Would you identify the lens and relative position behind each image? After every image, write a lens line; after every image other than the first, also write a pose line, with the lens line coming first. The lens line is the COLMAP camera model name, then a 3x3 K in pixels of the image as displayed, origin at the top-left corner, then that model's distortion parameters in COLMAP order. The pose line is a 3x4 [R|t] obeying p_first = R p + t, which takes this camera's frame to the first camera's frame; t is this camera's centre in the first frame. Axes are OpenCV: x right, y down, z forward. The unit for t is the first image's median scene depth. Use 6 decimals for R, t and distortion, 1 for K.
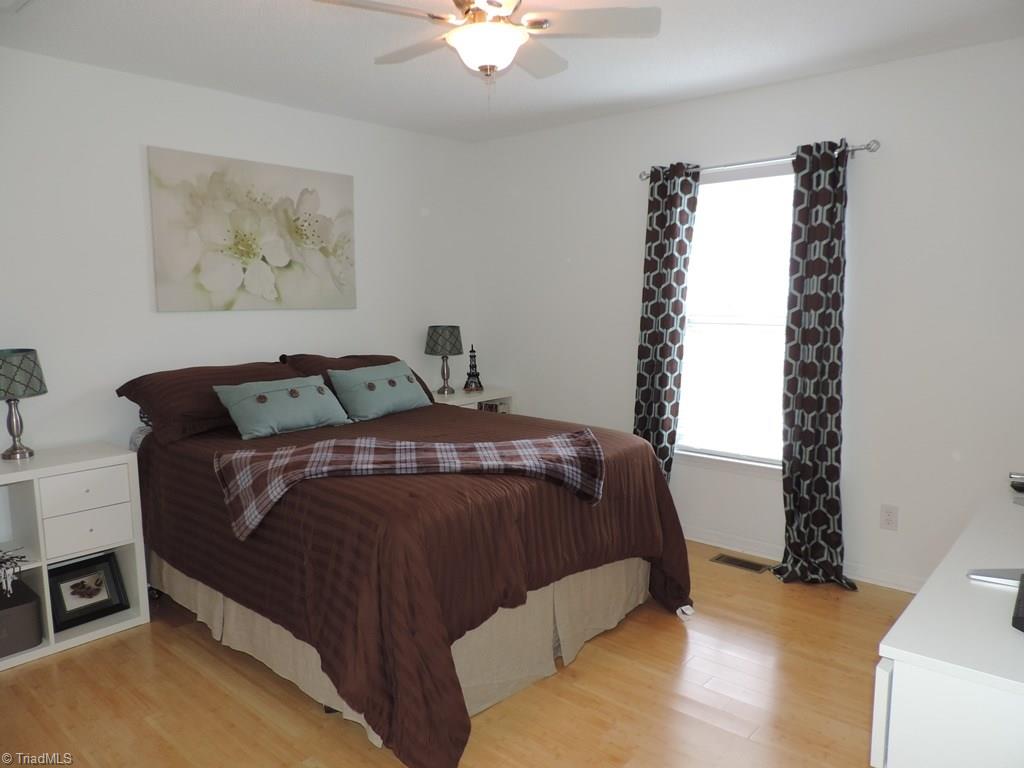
lens RADIAL K [[728.8, 0, 509.3], [0, 728.8, 390.7], [0, 0, 1]] dist [-0.025201, 0.006586]
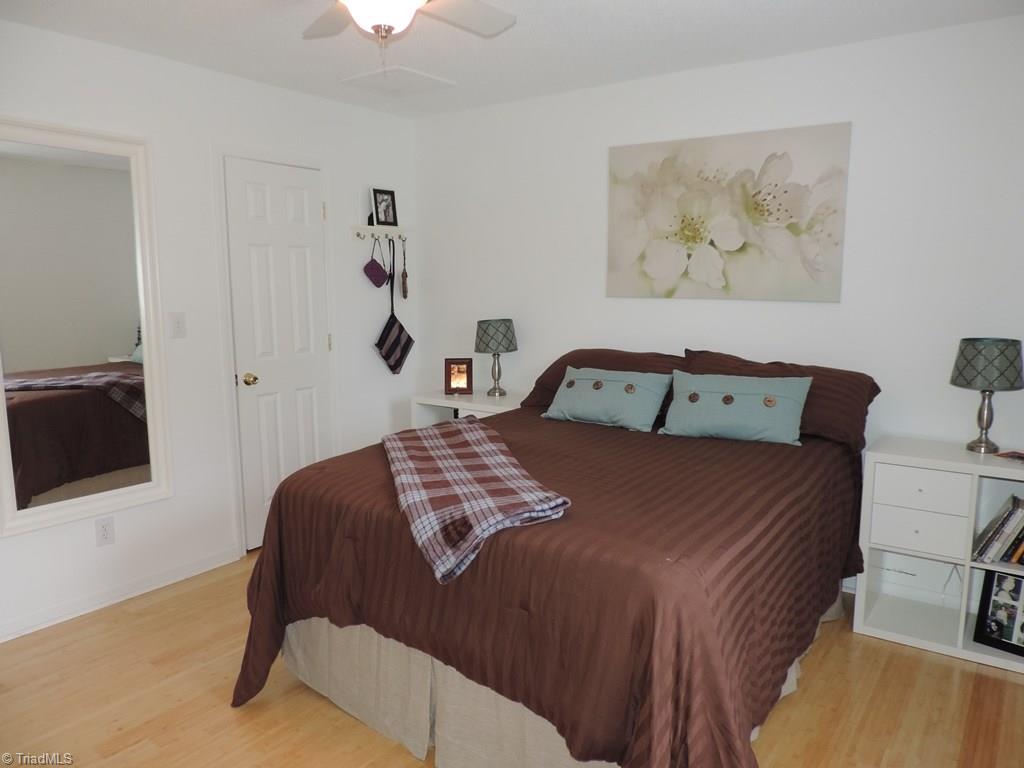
lens RADIAL K [[728.8, 0, 508.6], [0, 728.8, 374.6], [0, 0, 1]] dist [-0.025201, 0.006586]
pose [[0.082864, 0.130894, -0.987927, 0.554589], [-0.138490, 0.983230, 0.118656, -0.092090], [0.986891, 0.126985, 0.099602, 0.677374]]
